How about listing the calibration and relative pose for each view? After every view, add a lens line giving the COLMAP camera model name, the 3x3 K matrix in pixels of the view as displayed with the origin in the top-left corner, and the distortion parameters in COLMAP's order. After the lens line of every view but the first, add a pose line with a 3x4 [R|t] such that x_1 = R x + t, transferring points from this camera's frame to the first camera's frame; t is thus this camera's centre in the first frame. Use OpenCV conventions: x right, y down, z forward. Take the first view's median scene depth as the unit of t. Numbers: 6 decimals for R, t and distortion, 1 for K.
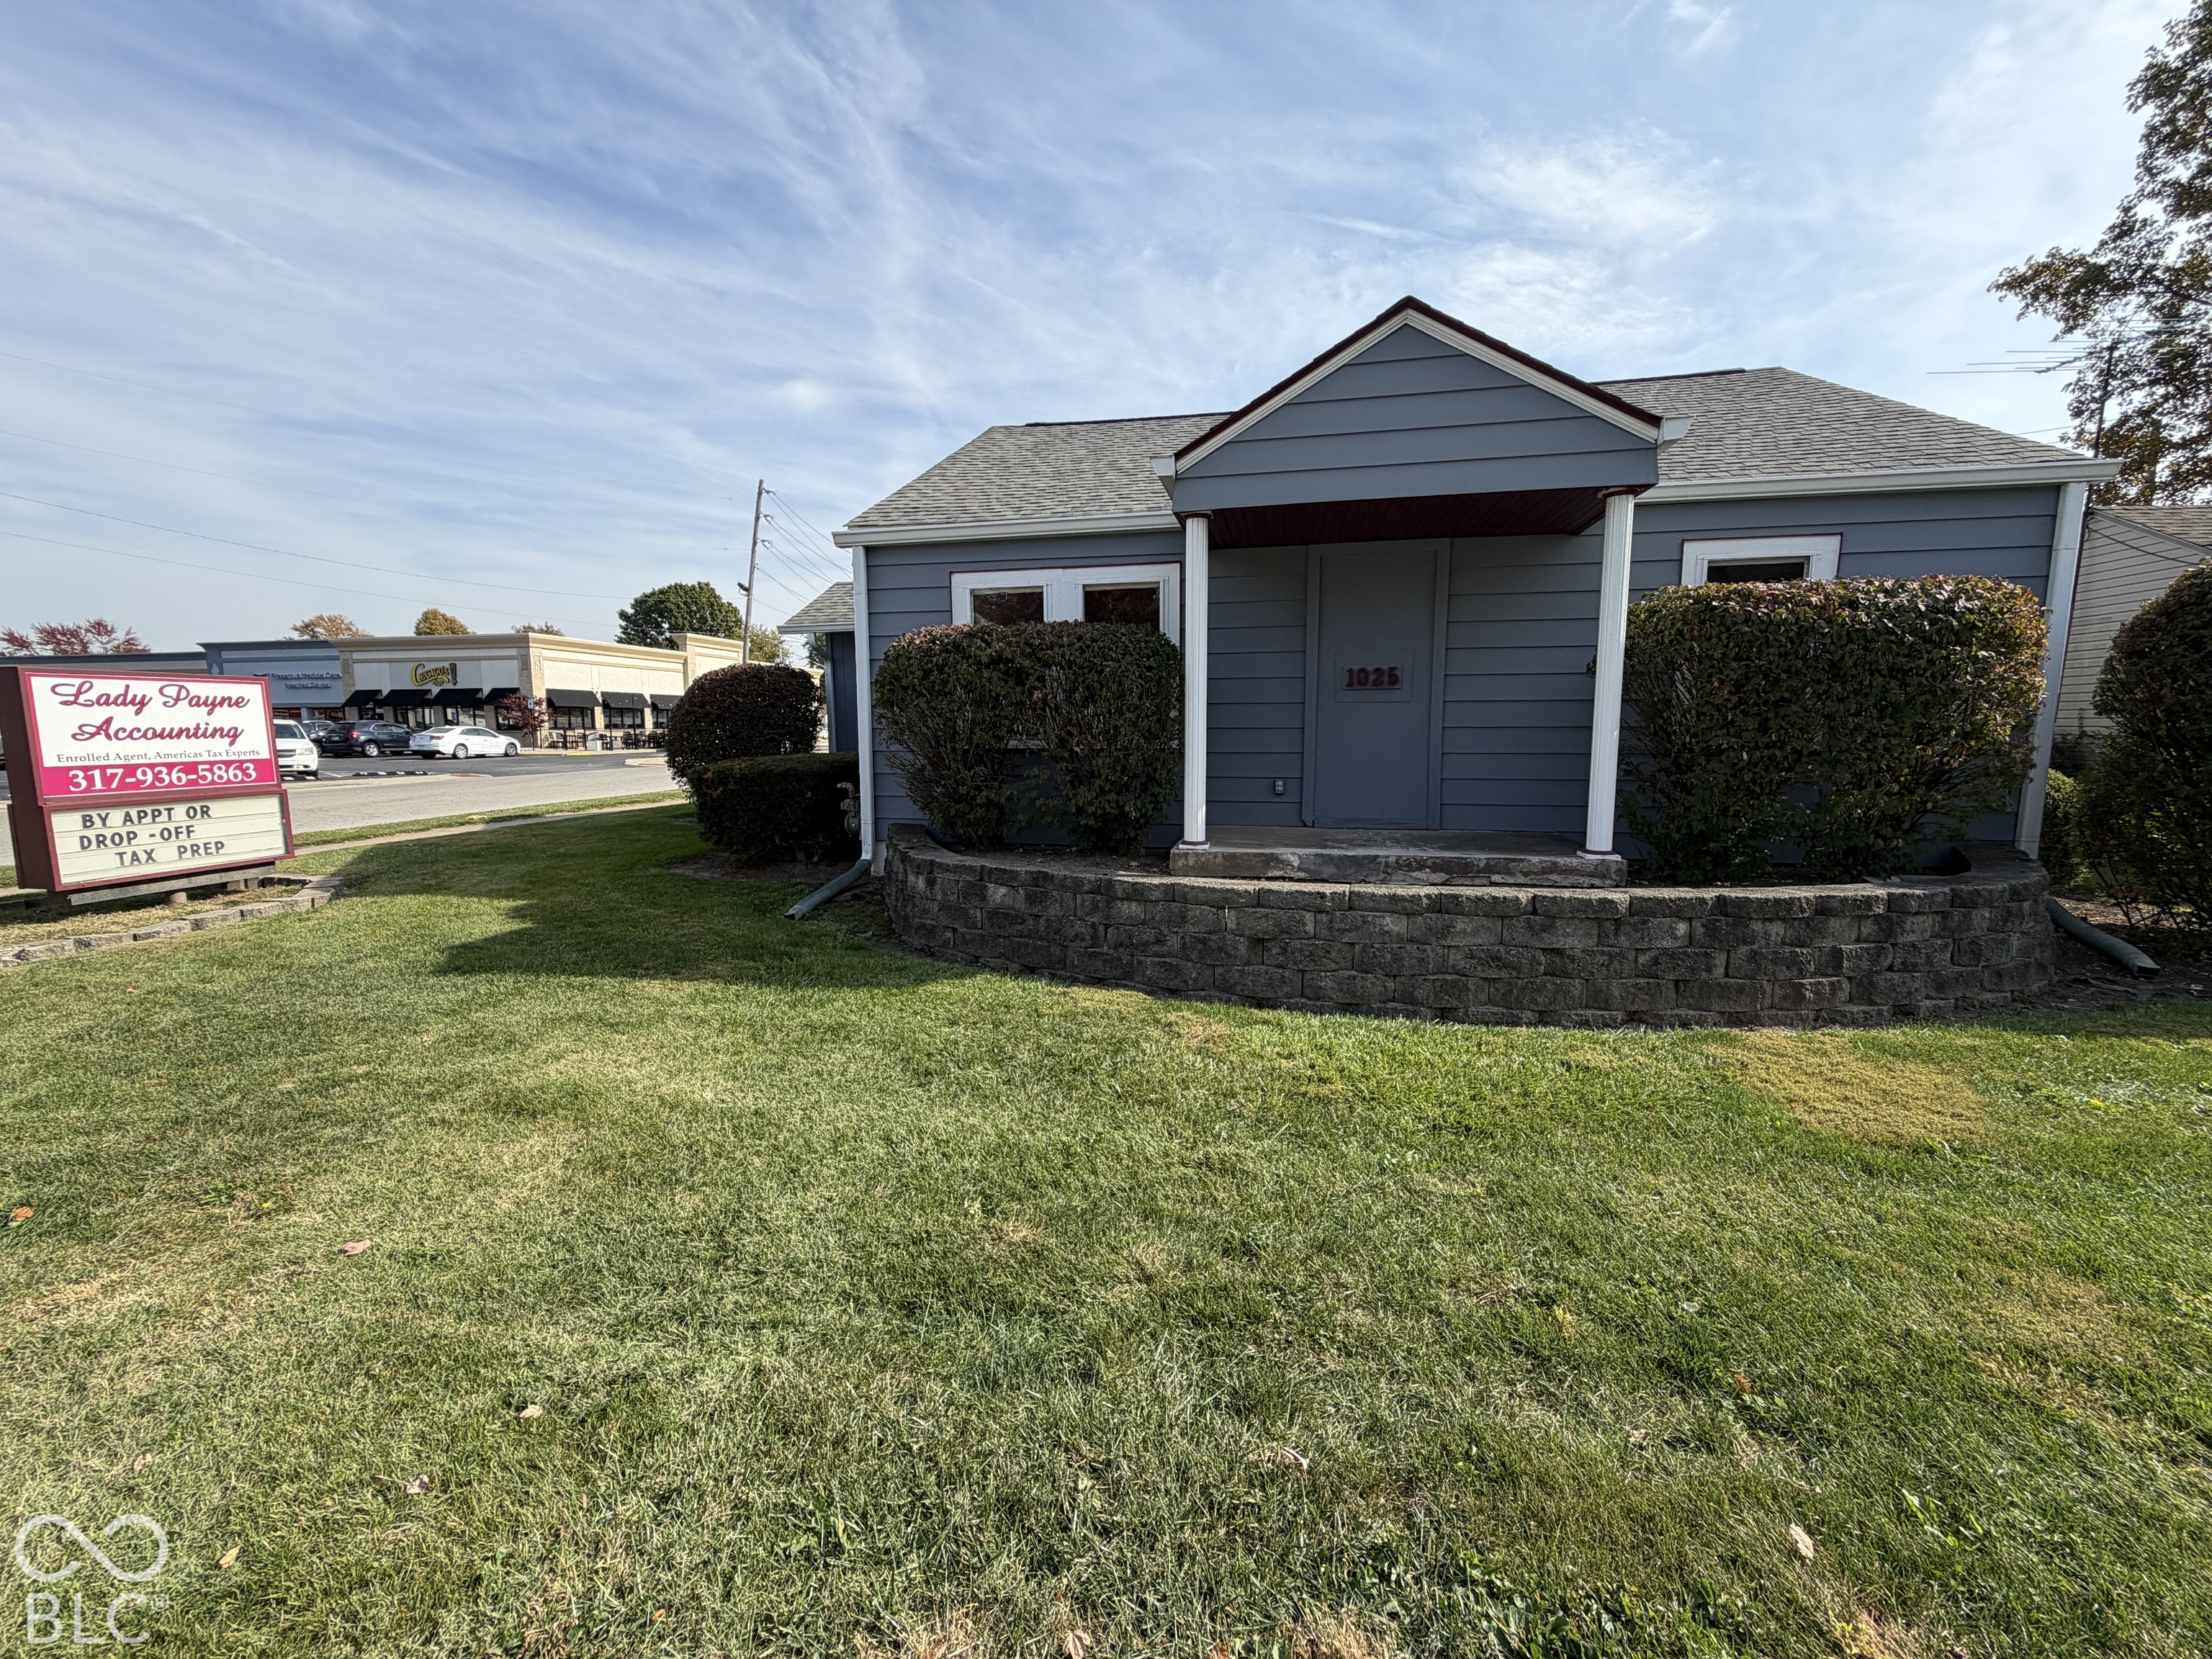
lens RADIAL K [[874.4, 0, 1110.8], [0, 874.4, 819.2], [0, 0, 1]] dist [-0.000824, 0.000048]
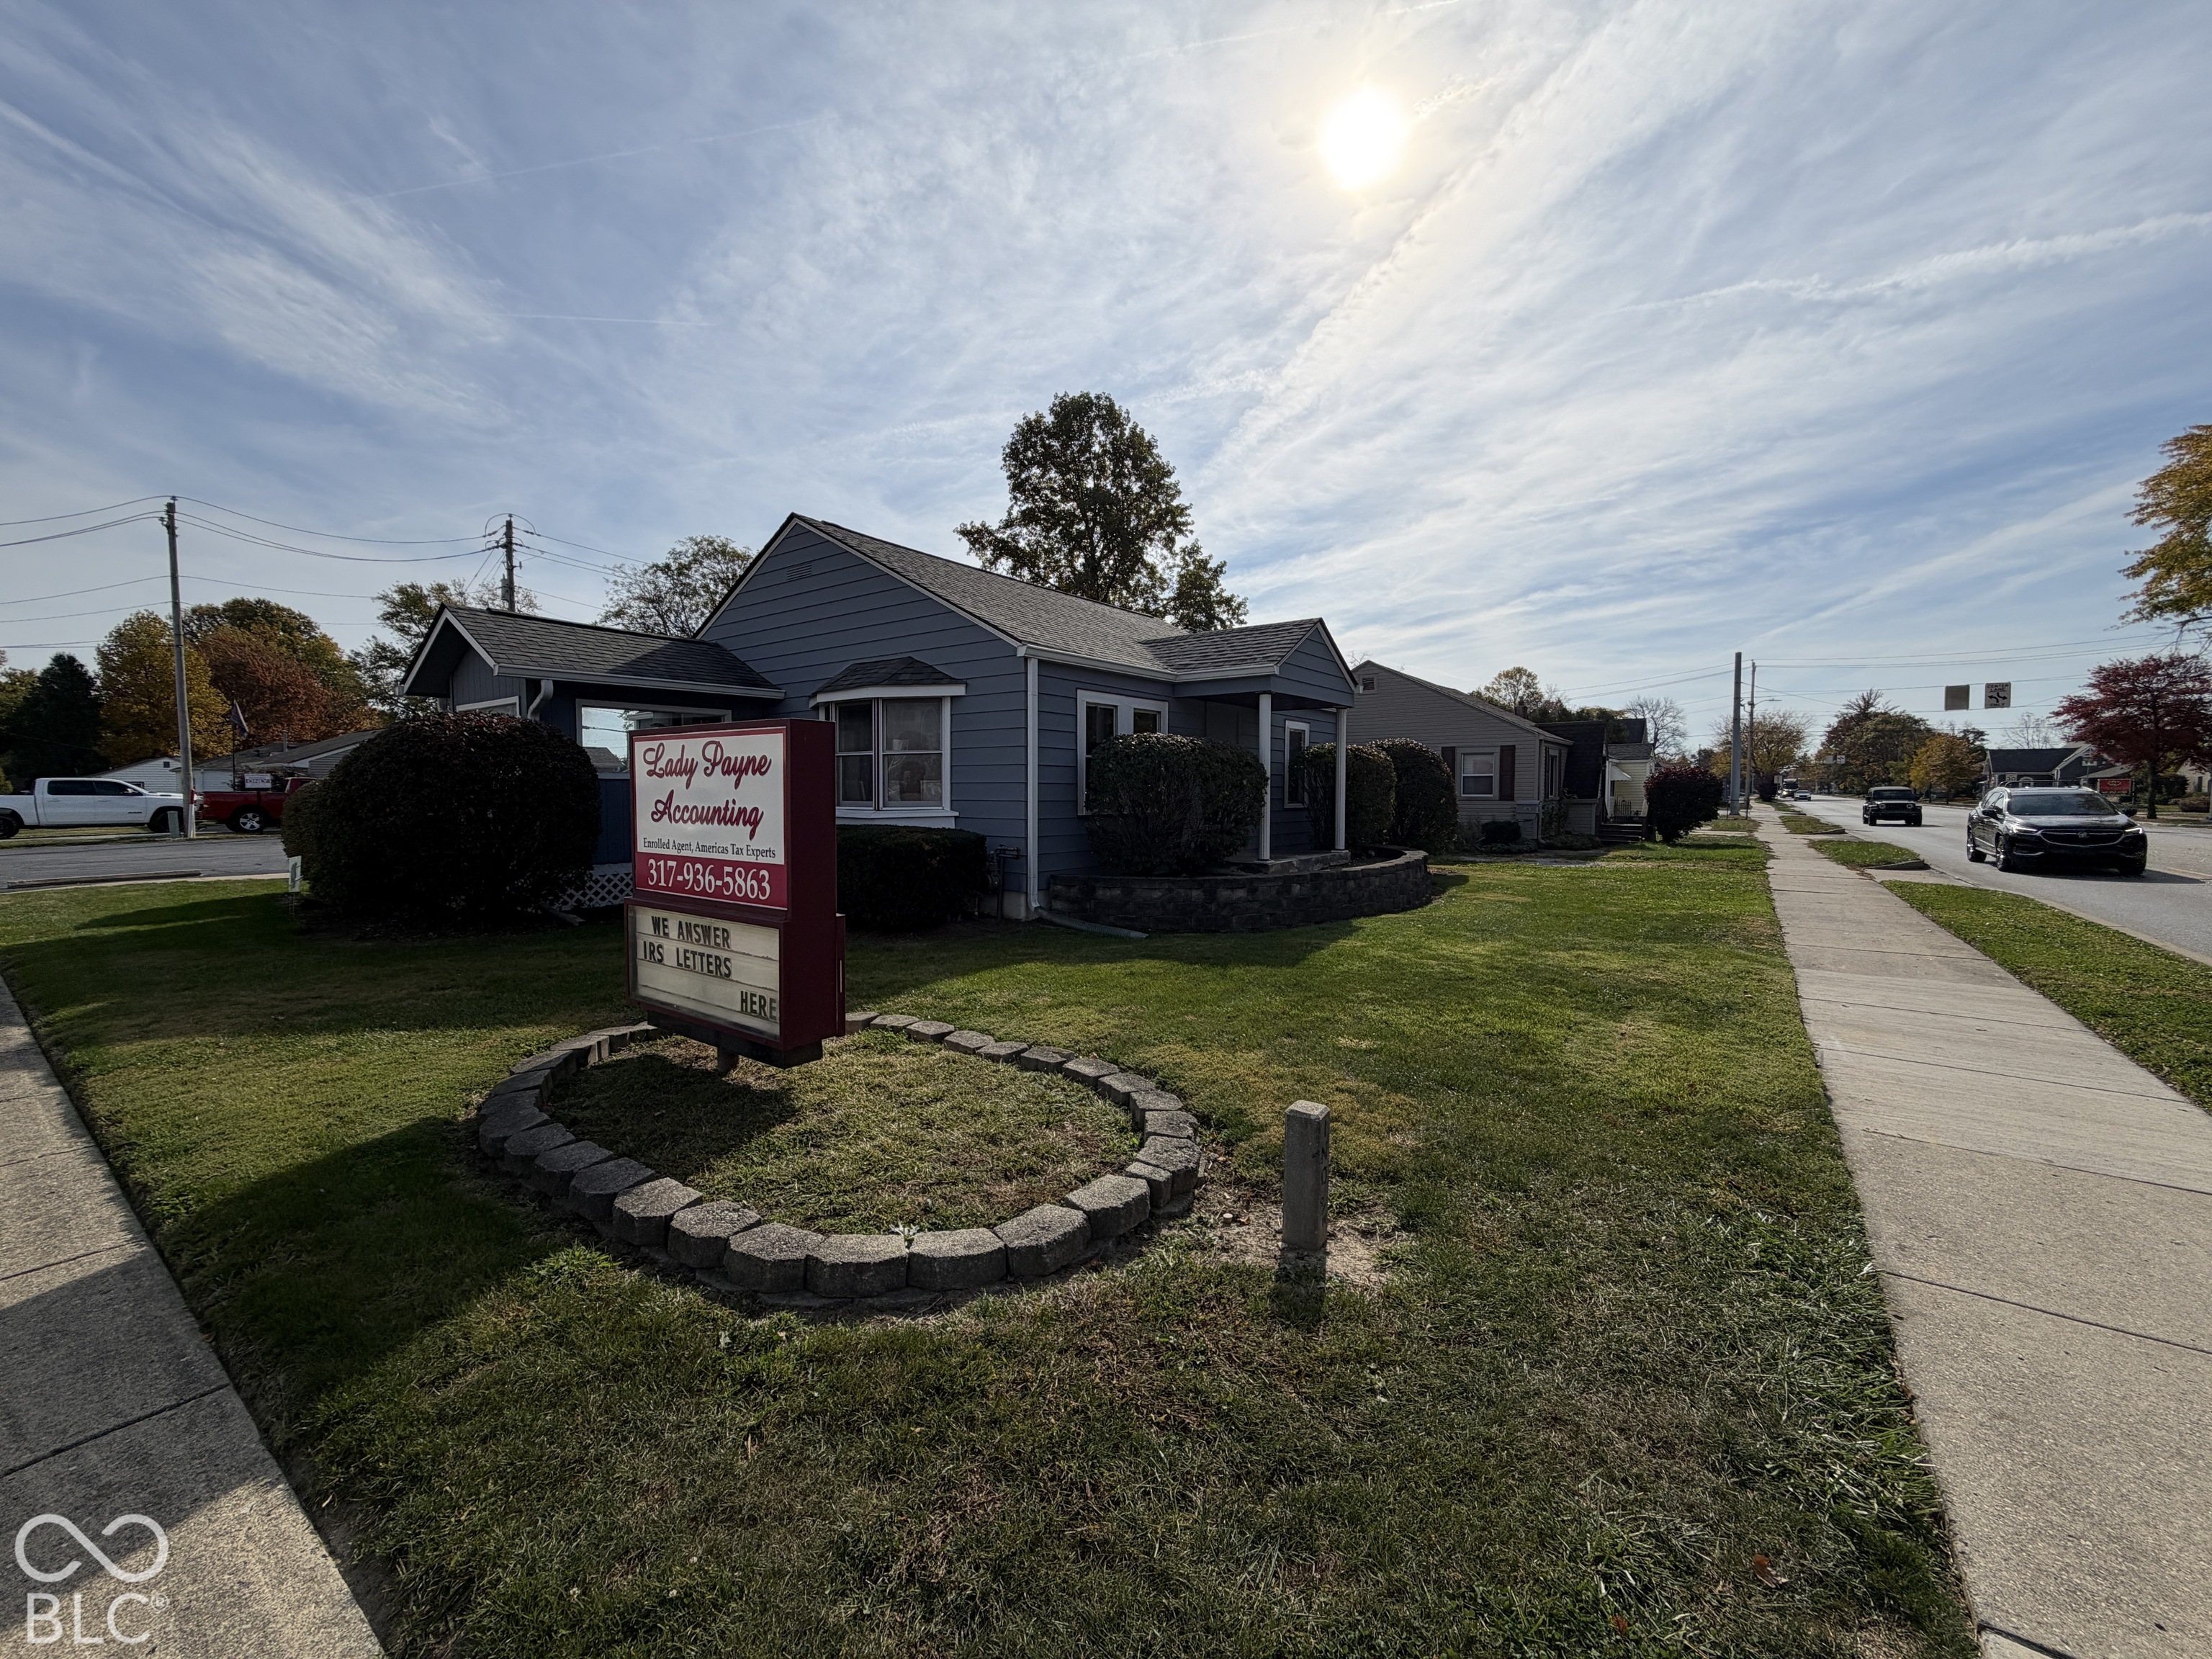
lens RADIAL K [[876.0, 0, 1096.3], [0, 876.0, 831.5], [0, 0, 1]] dist [-0.000550, 0.000135]
pose [[0.425201, -0.035528, 0.904401, -0.443135], [0.093265, 0.995630, -0.004736, -0.015149], [-0.900281, 0.086363, 0.426656, 0.125630]]
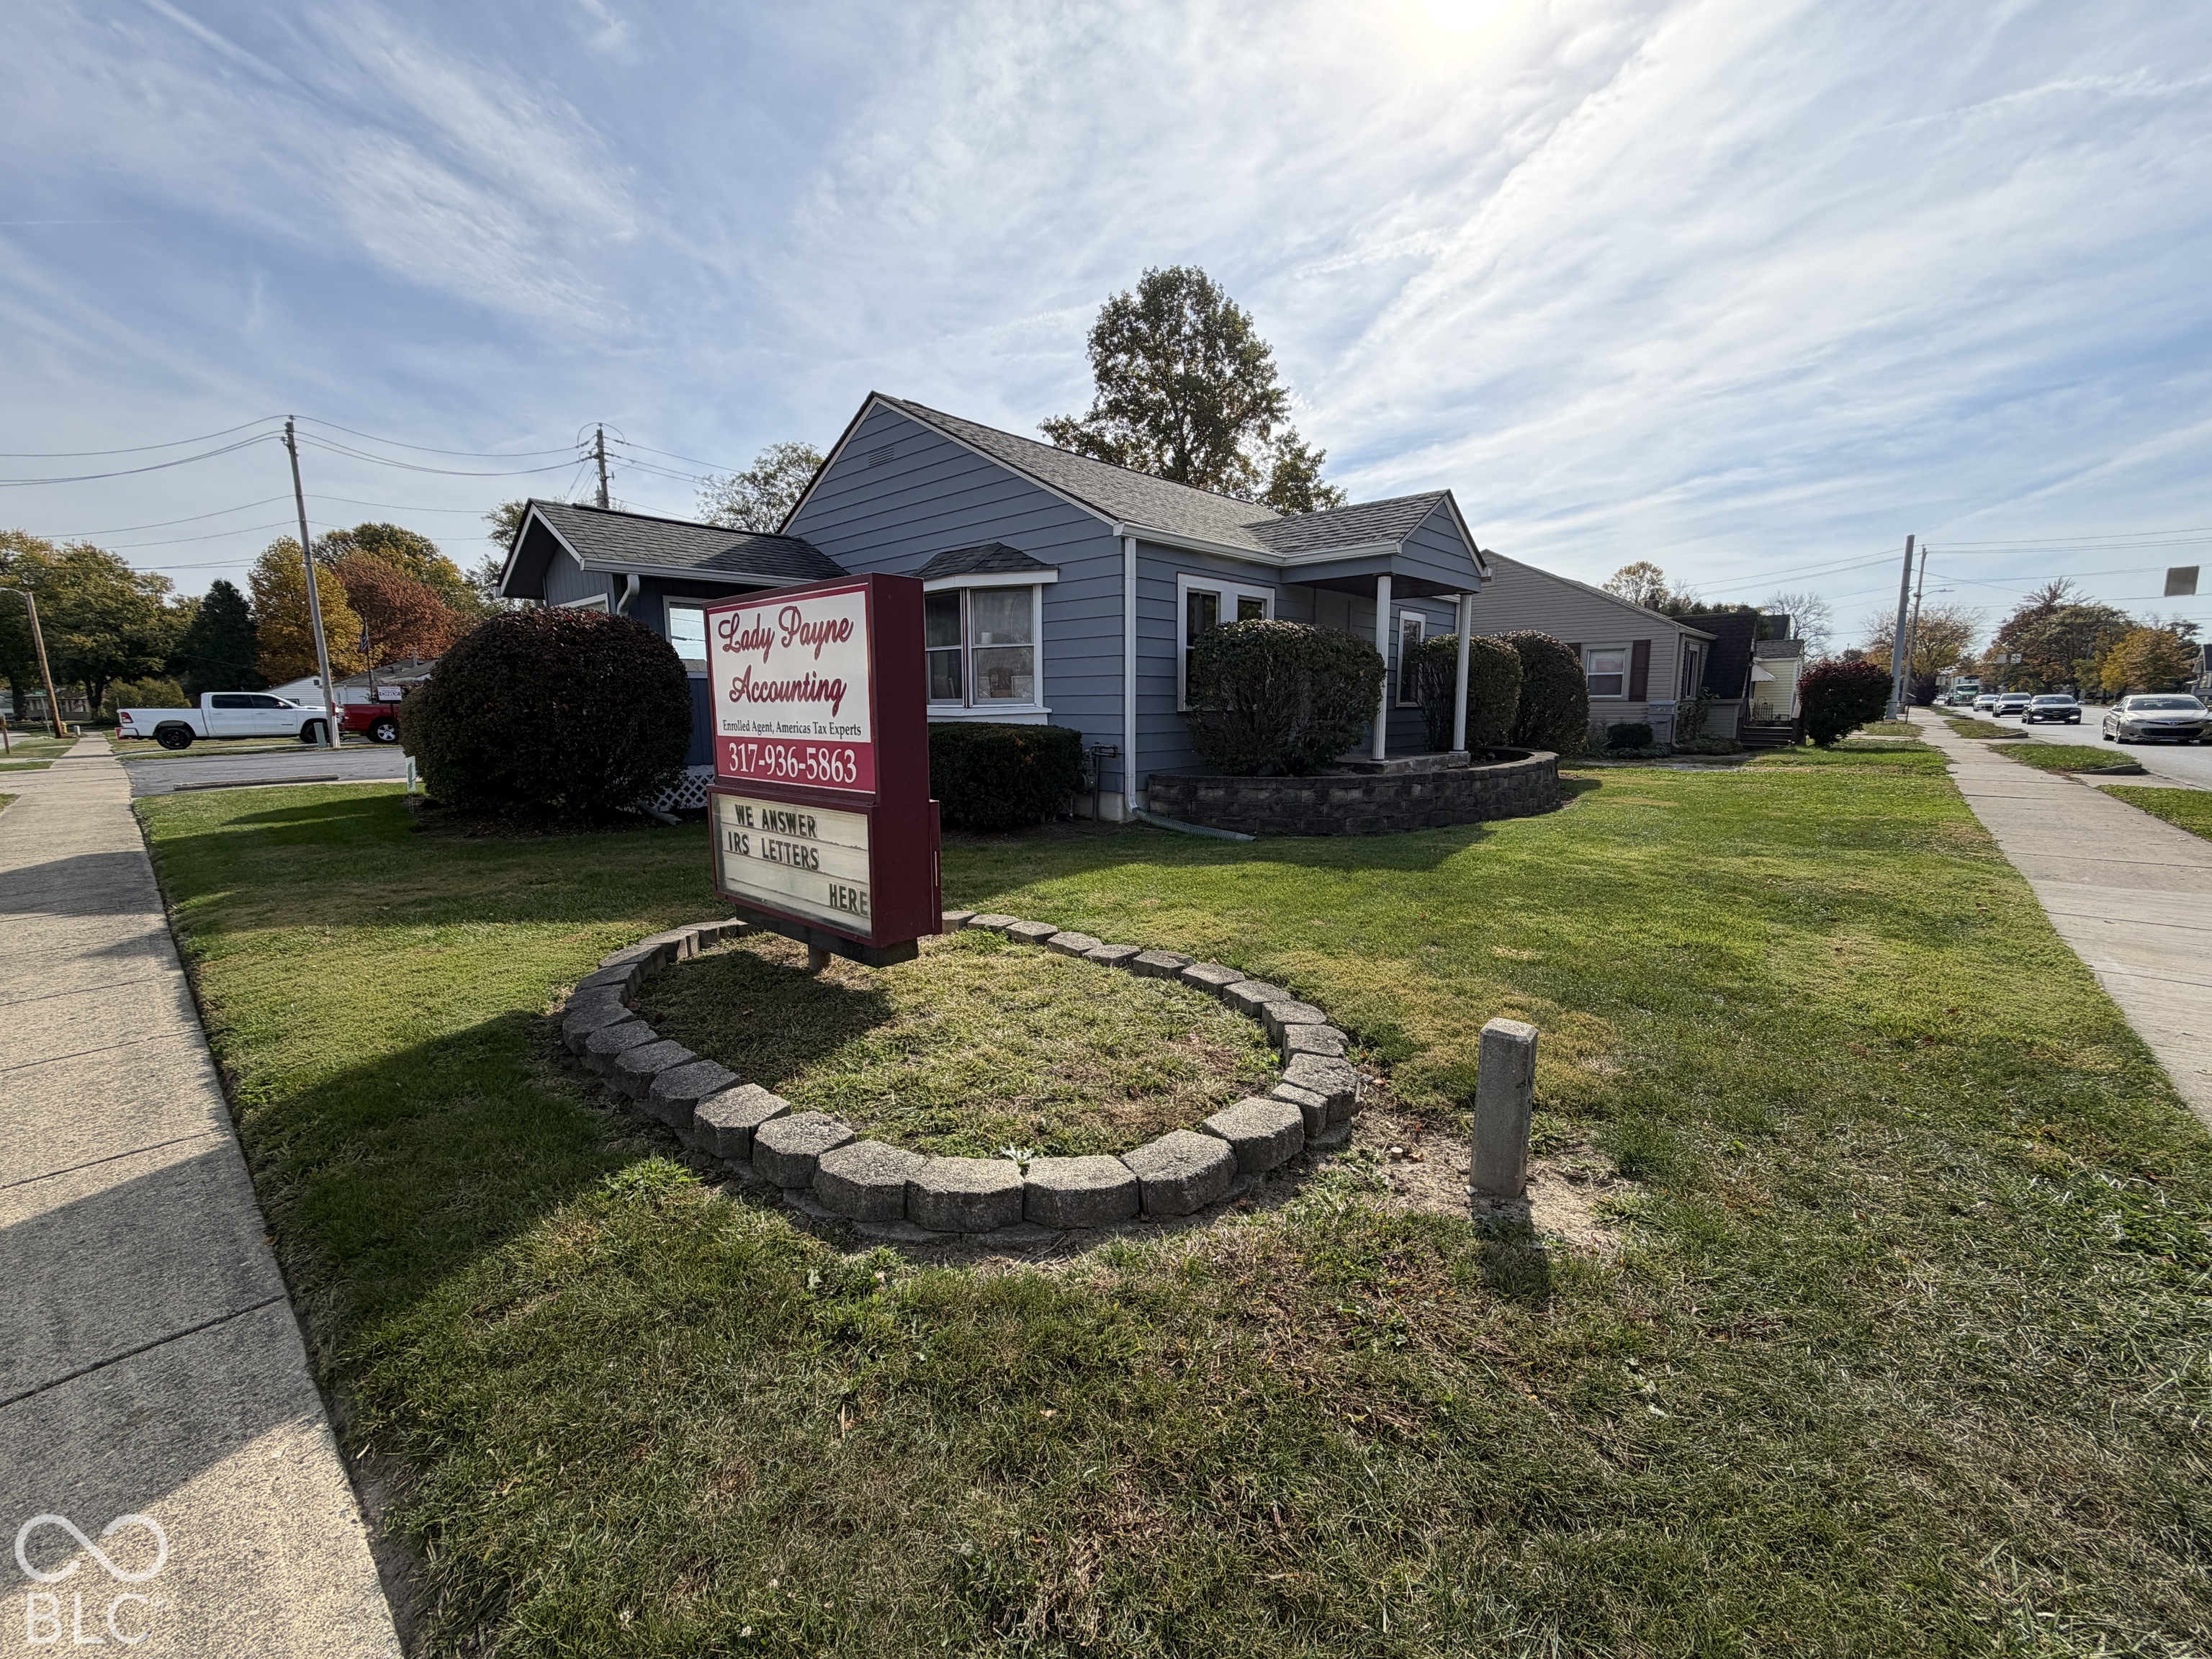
lens RADIAL K [[876.0, 0, 1096.3], [0, 876.0, 831.5], [0, 0, 1]] dist [-0.000550, 0.000135]
pose [[0.510258, -0.123236, 0.851146, -0.426069], [0.096333, 0.991642, 0.085827, -0.009324], [-0.854609, 0.038200, 0.517865, 0.142343]]
